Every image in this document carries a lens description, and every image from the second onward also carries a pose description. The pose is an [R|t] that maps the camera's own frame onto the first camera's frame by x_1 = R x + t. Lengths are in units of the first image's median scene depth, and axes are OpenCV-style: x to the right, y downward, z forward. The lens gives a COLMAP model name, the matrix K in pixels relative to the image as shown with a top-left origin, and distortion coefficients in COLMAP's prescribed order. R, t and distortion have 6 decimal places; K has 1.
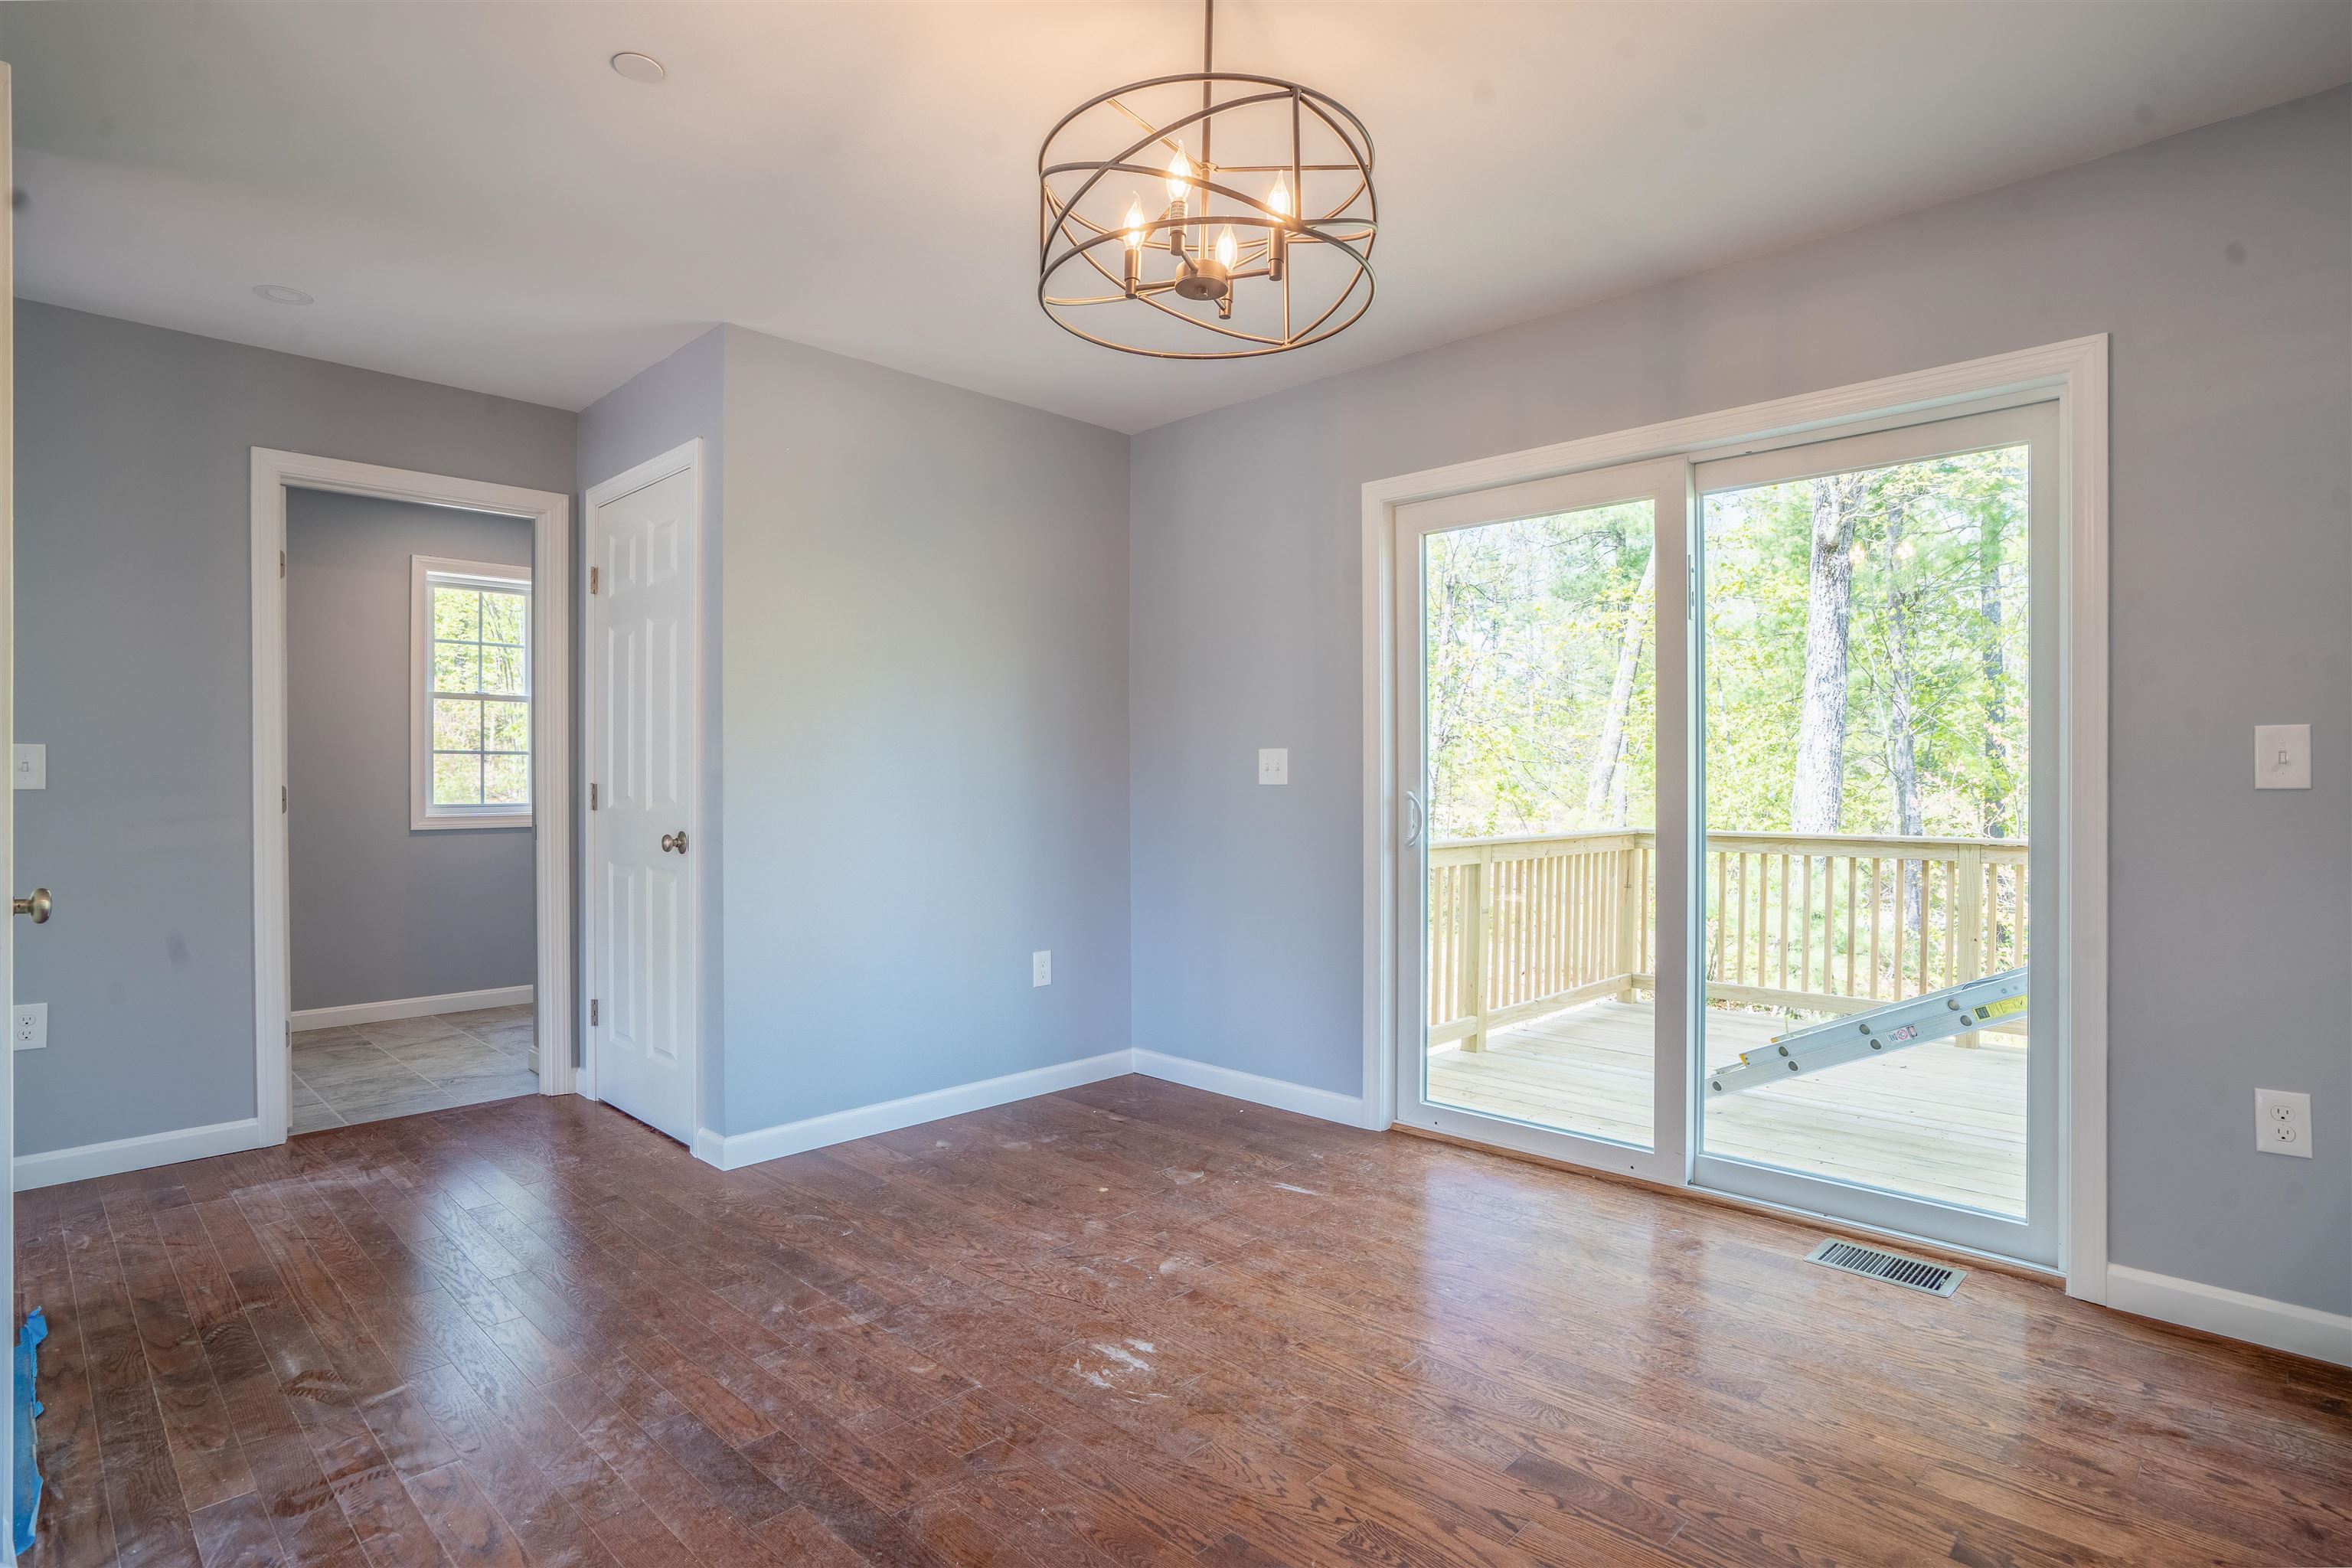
lens RADIAL K [[1186.7, 0, 1176.0], [0, 1186.7, 784.0], [0, 0, 1]] dist [-0.037797, 0.016444]
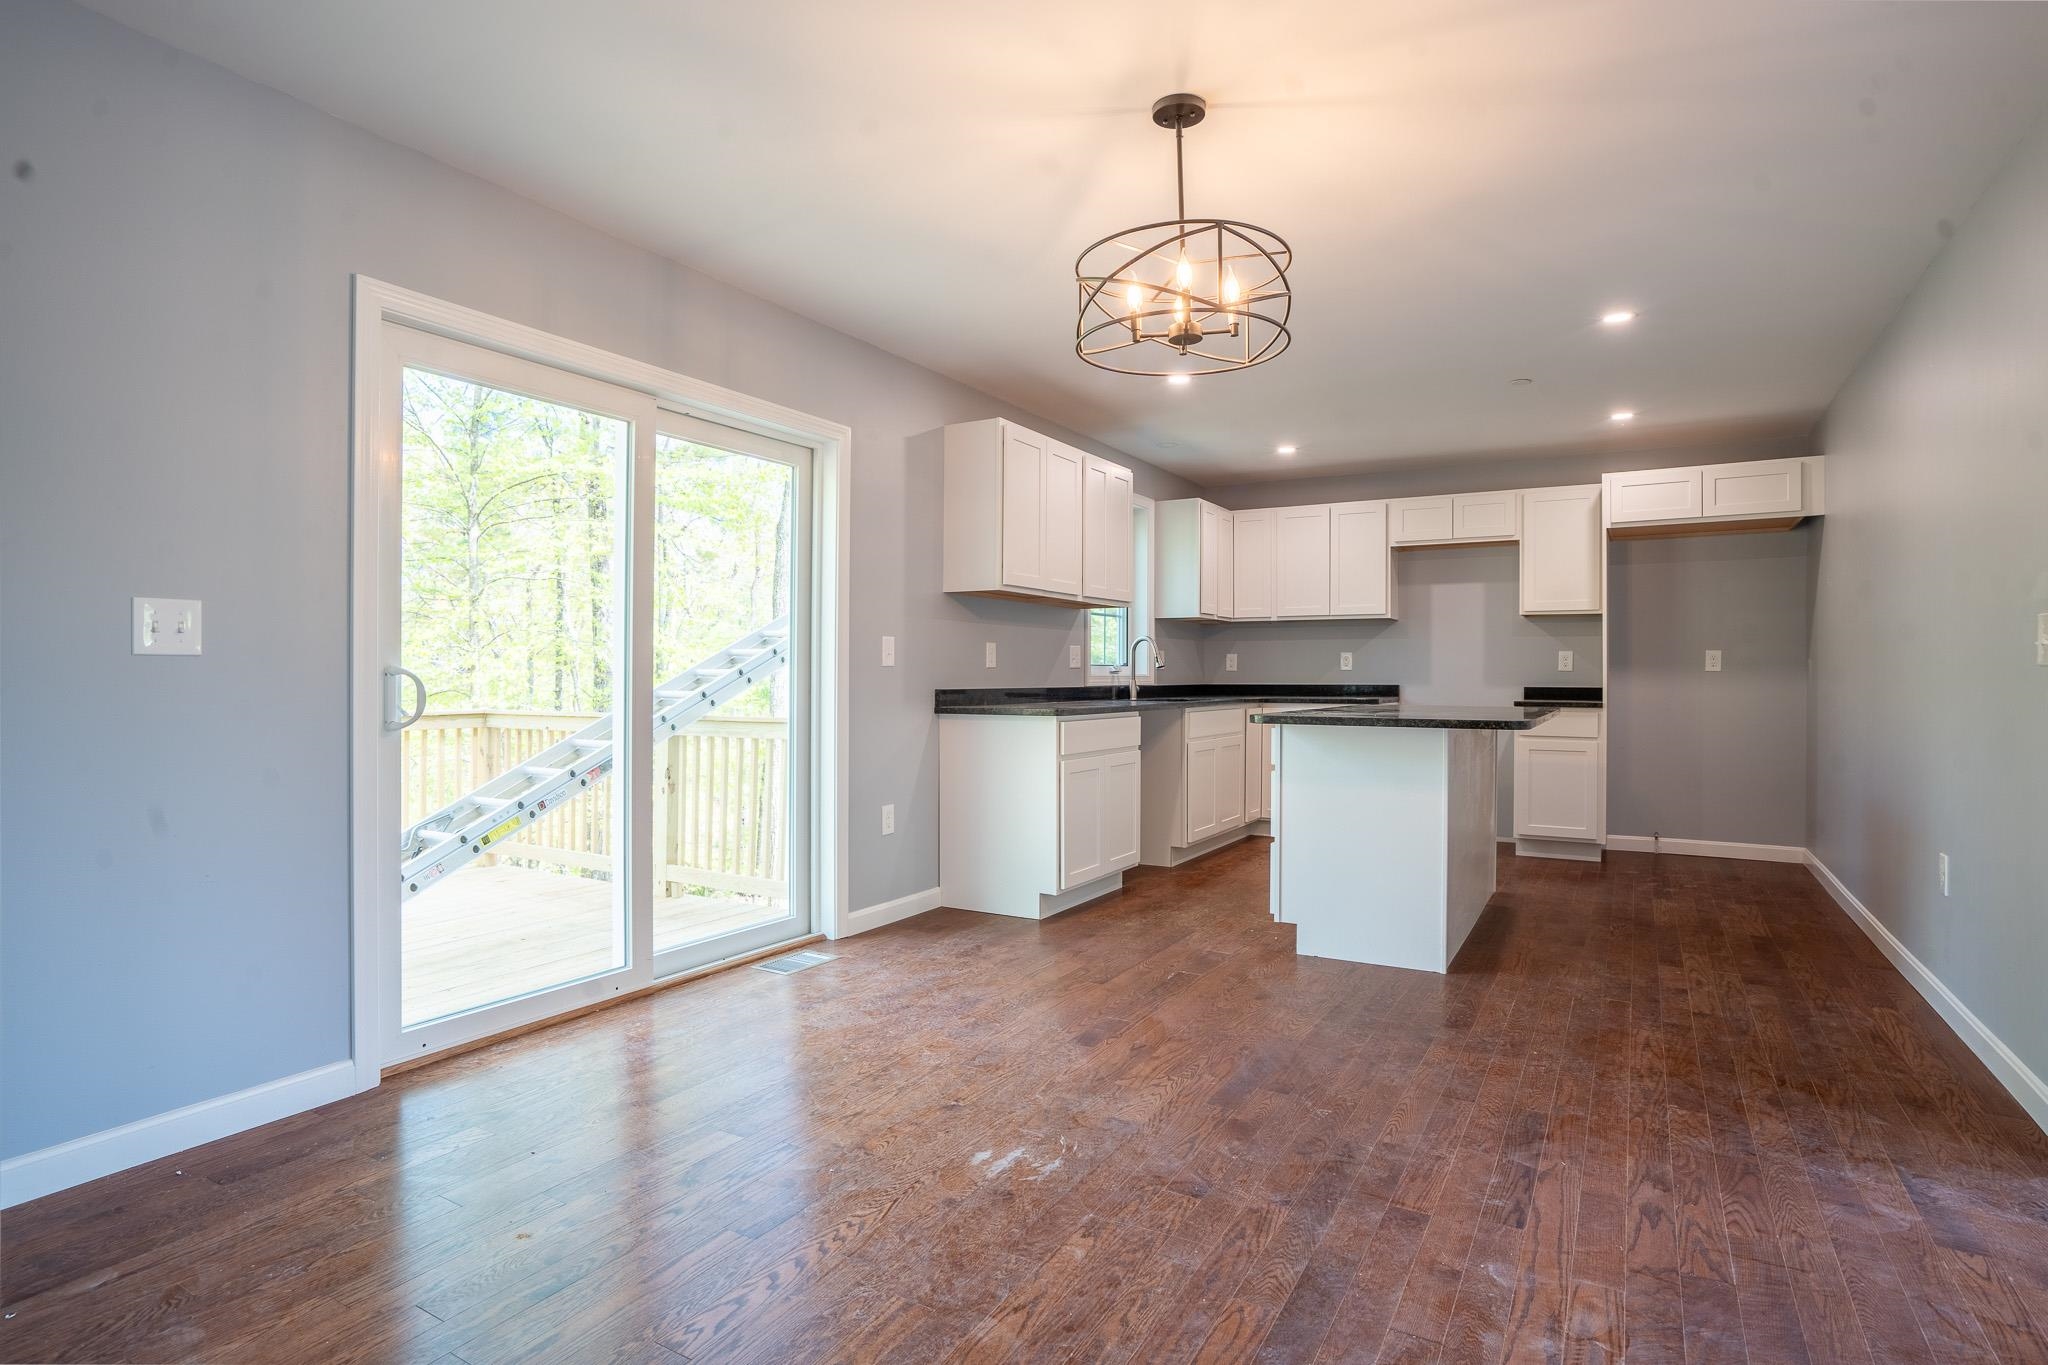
lens RADIAL K [[1045.4, 0, 1016.1], [0, 1045.4, 679.7], [0, 0, 1]] dist [-0.044453, 0.020347]
pose [[-0.230714, -0.003158, 0.973016, -0.728995], [-0.000700, 0.999995, 0.003080, 0.016184], [-0.973021, 0.000029, -0.230715, 0.879953]]
